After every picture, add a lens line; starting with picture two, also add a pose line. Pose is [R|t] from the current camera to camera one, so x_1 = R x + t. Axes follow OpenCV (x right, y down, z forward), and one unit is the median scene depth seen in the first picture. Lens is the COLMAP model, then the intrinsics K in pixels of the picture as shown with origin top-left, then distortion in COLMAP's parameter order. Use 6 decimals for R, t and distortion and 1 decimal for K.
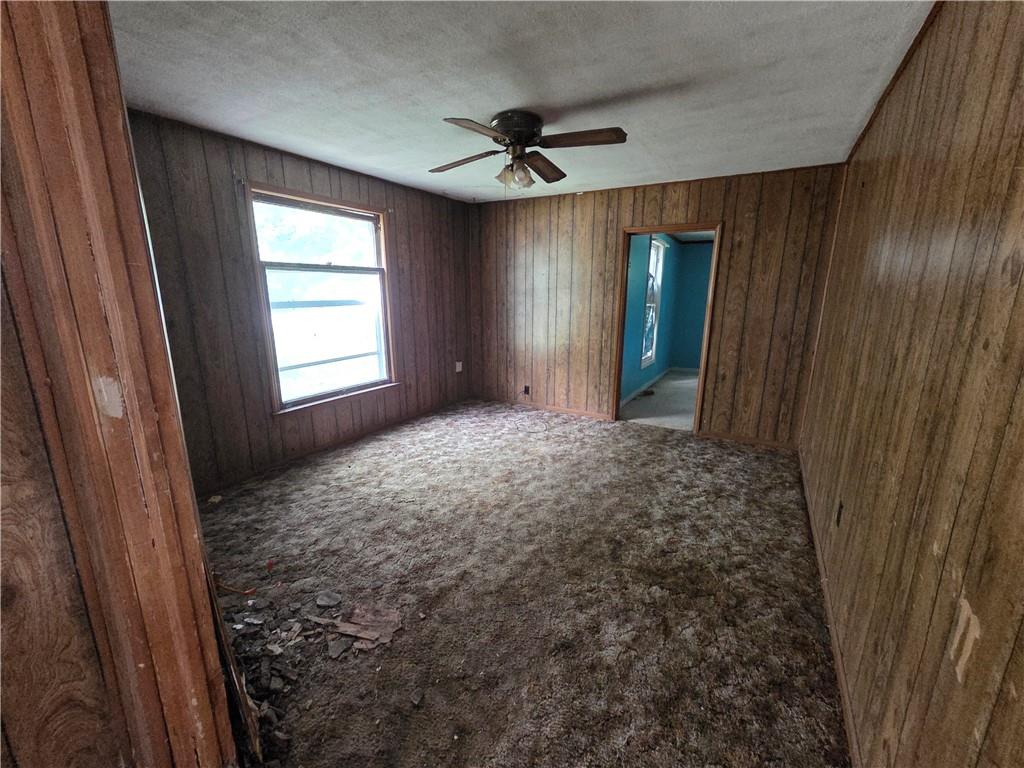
lens RADIAL K [[419.3, 0, 512.1], [0, 419.3, 382.5], [0, 0, 1]] dist [-0.001206, 0.001637]
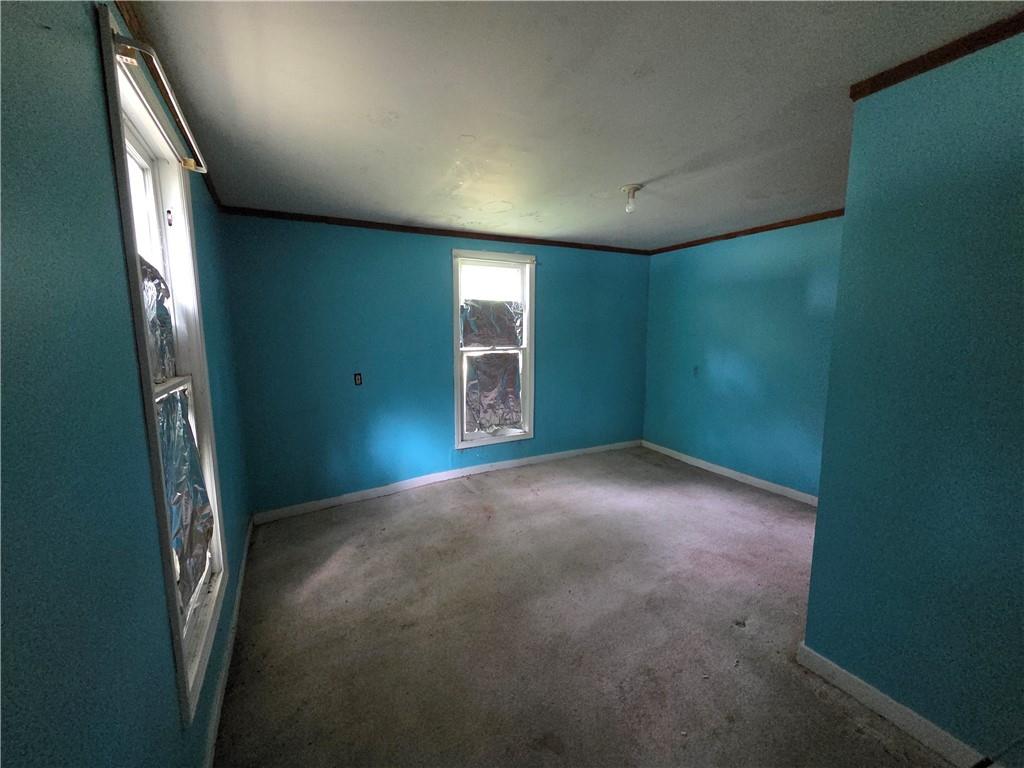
lens RADIAL K [[419.3, 0, 511.7], [0, 419.3, 384.7], [0, 0, 1]] dist [-0.001206, 0.001637]
pose [[0.507771, -0.116940, 0.853518, 0.222740], [0.192064, 0.981175, 0.020168, -0.153549], [-0.839809, 0.153690, 0.520673, 0.703810]]
